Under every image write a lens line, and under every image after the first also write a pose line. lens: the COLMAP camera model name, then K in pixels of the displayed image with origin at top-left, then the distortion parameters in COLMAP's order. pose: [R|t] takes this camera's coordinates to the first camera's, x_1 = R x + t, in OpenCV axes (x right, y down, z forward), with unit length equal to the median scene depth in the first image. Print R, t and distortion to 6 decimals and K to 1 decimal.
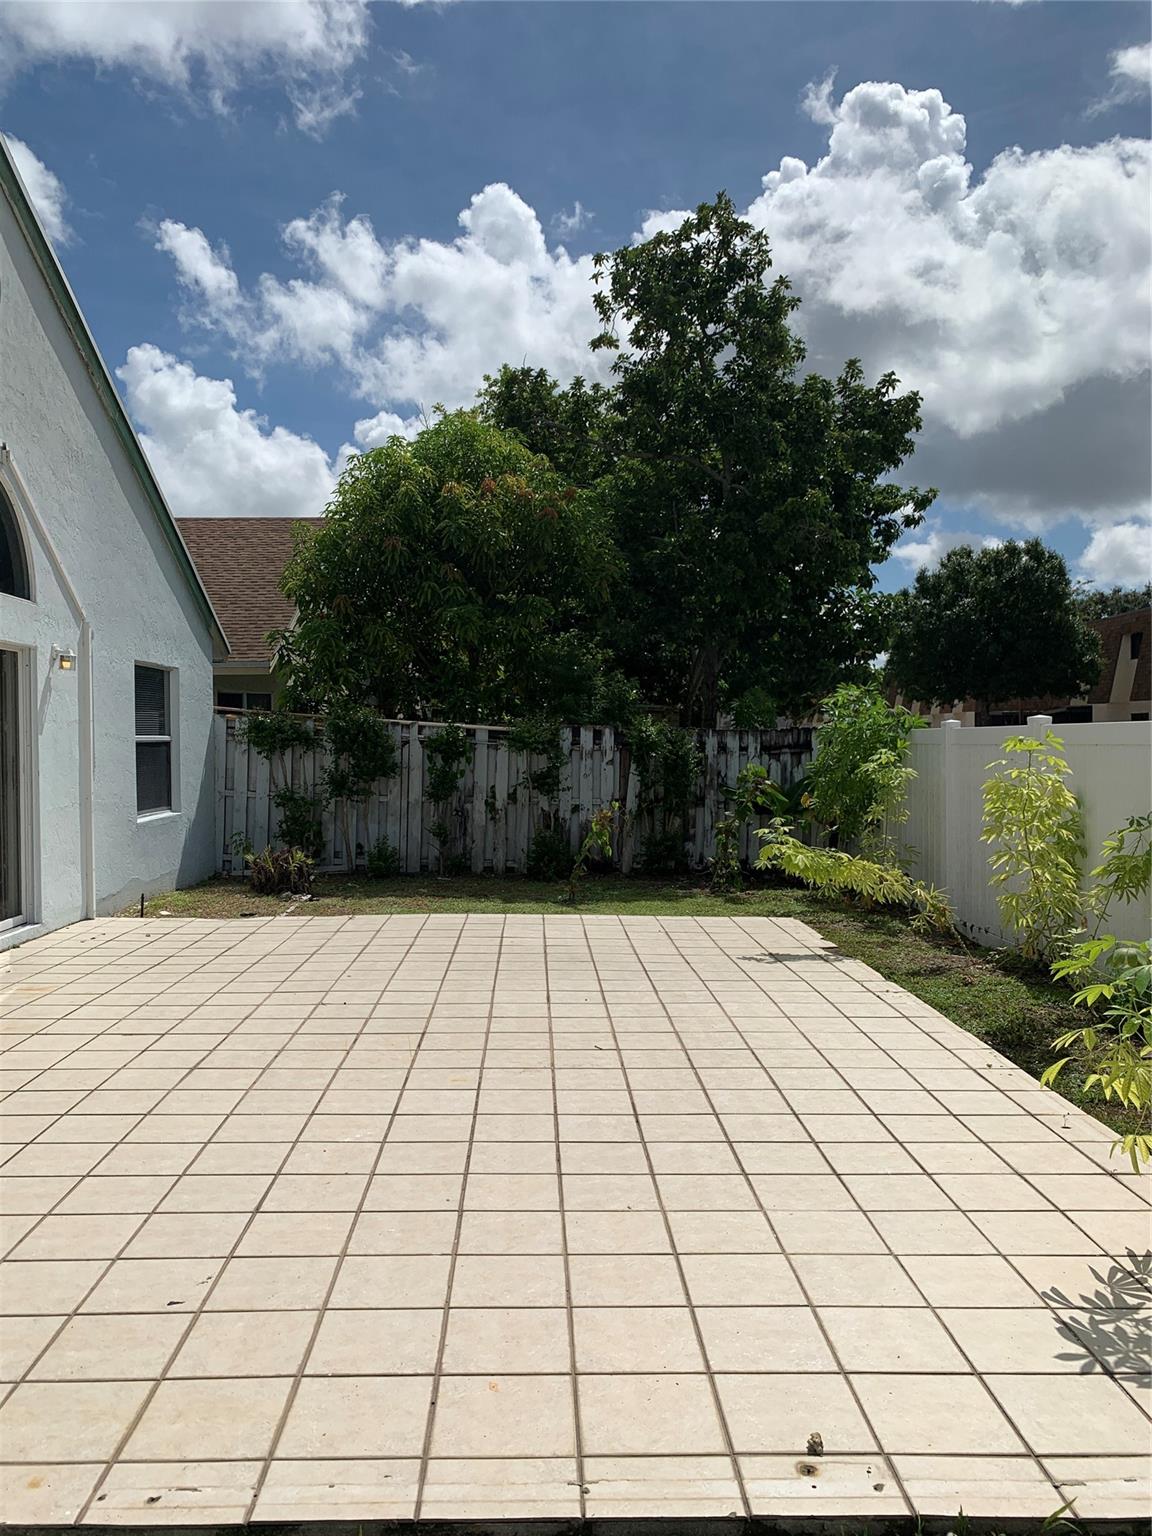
lens RADIAL K [[1173.9, 0, 579.2], [0, 1173.9, 762.2], [0, 0, 1]] dist [0.023094, -0.020952]
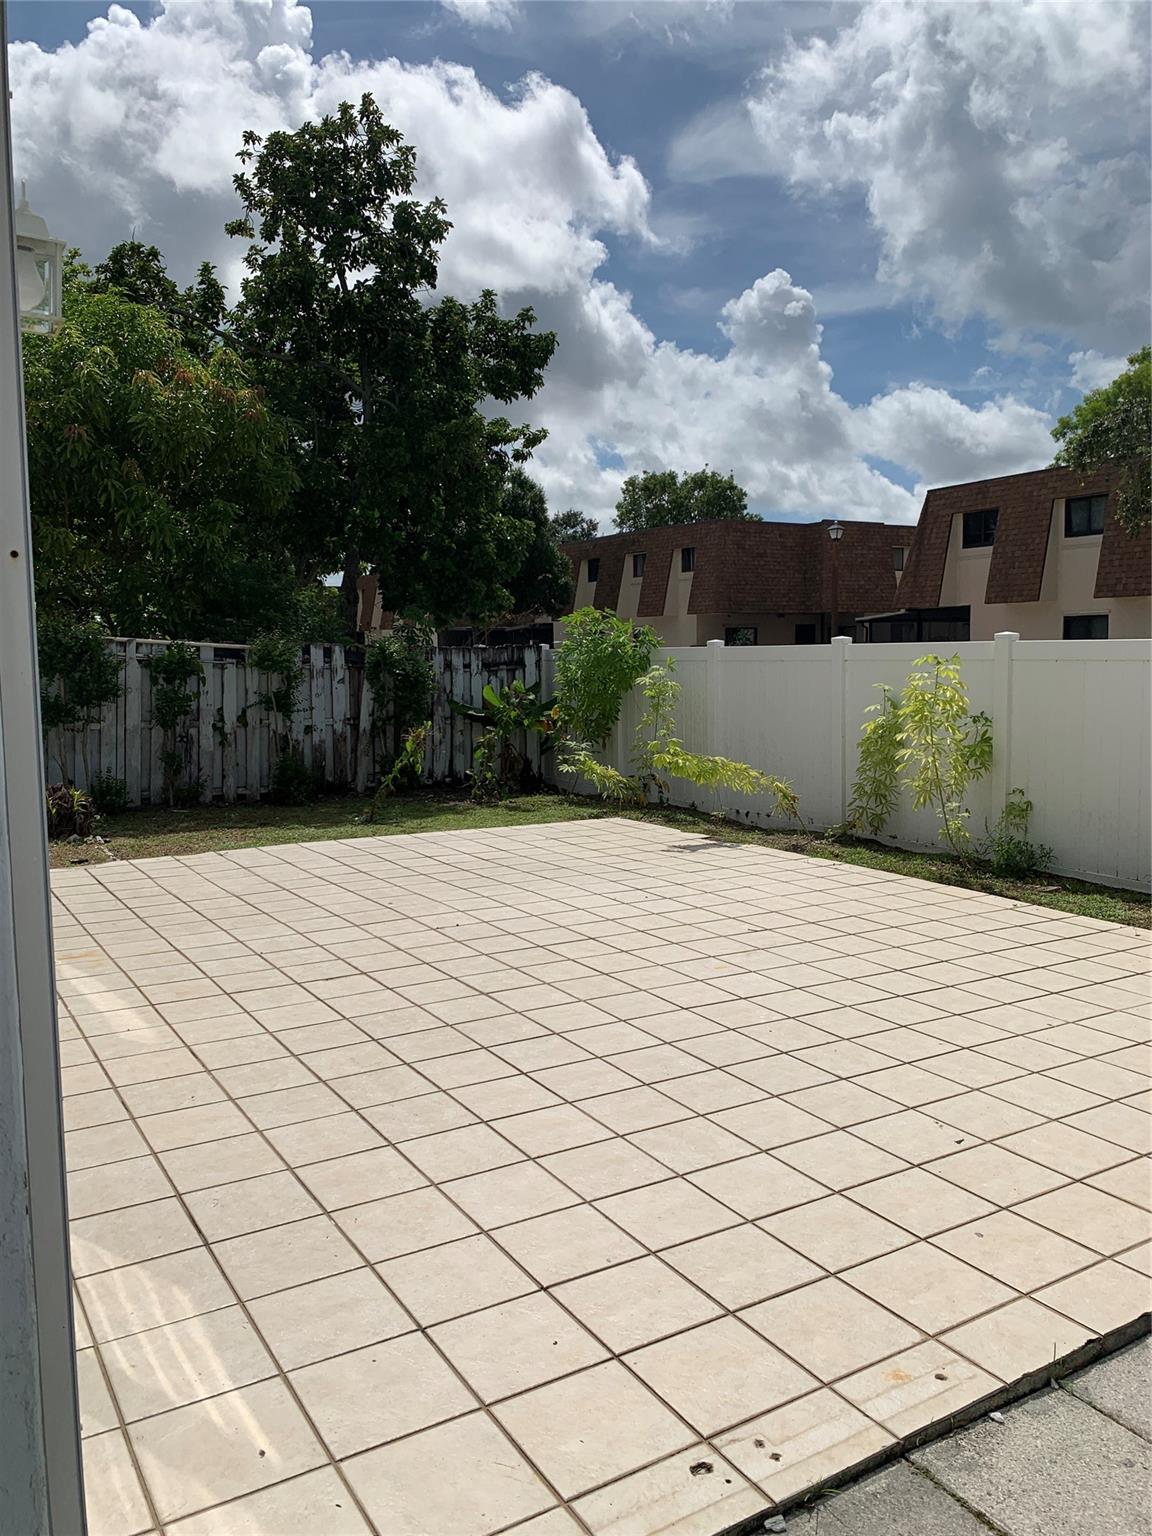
lens RADIAL K [[1173.9, 0, 619.3], [0, 1173.9, 737.8], [0, 0, 1]] dist [0.023094, -0.020952]
pose [[0.869728, -0.039312, 0.491963, -0.256611], [0.013757, 0.998366, 0.055458, -0.003694], [-0.493340, -0.041465, 0.868848, 0.033058]]
